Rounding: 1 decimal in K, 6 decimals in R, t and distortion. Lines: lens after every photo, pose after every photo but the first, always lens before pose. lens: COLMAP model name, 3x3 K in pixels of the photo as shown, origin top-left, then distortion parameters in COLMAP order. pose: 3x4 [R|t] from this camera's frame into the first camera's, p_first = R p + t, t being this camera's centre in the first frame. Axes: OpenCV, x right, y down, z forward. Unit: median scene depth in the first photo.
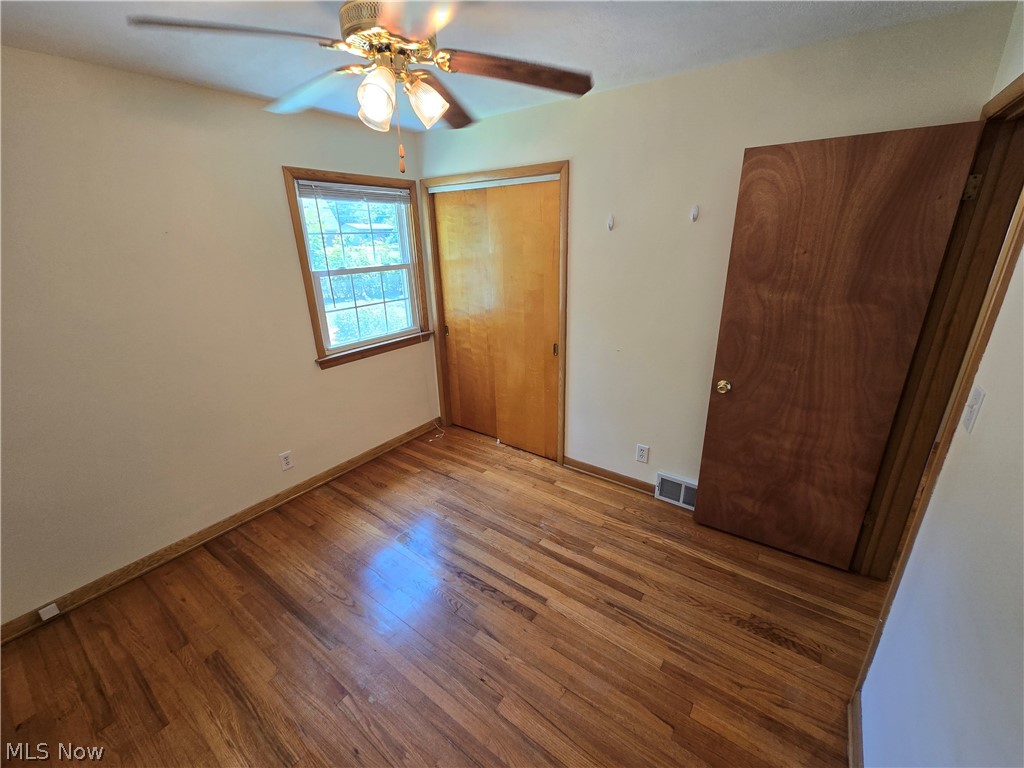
lens RADIAL K [[420.0, 0, 515.0], [0, 420.0, 377.8], [0, 0, 1]] dist [-0.001804, -0.000095]
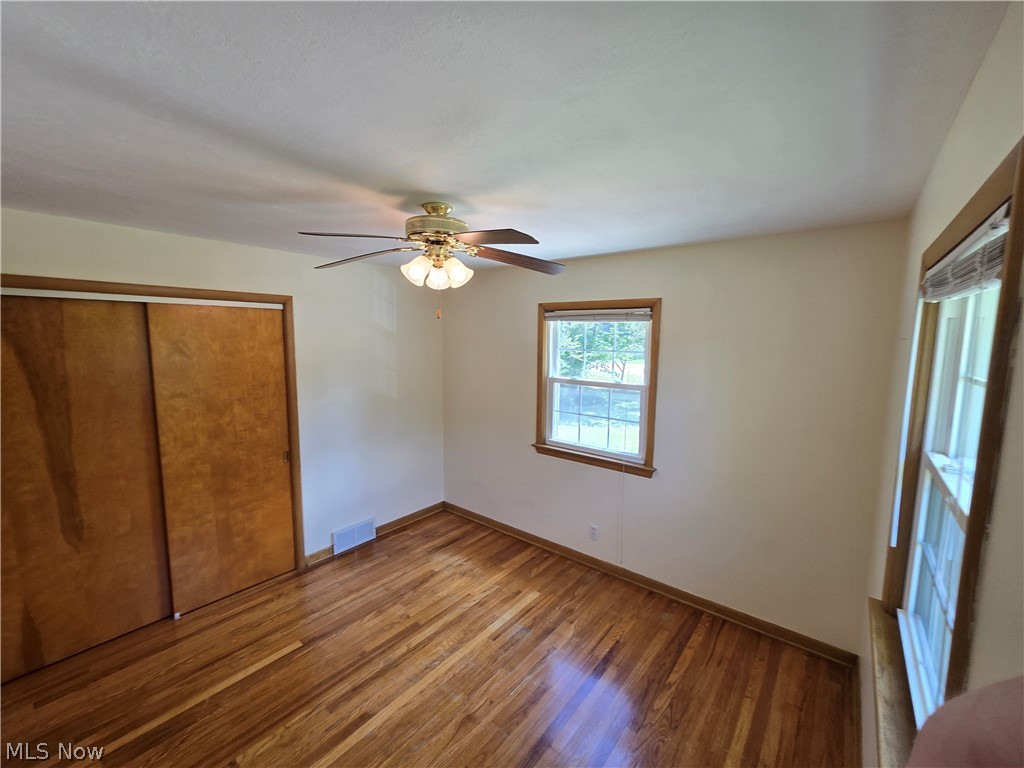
lens RADIAL K [[420.0, 0, 509.5], [0, 420.0, 387.6], [0, 0, 1]] dist [-0.001804, -0.000095]
pose [[-0.060210, 0.125129, -0.990312, 0.719586], [-0.338704, 0.930690, 0.138188, -0.329805], [0.938964, 0.343743, -0.013655, 0.838595]]
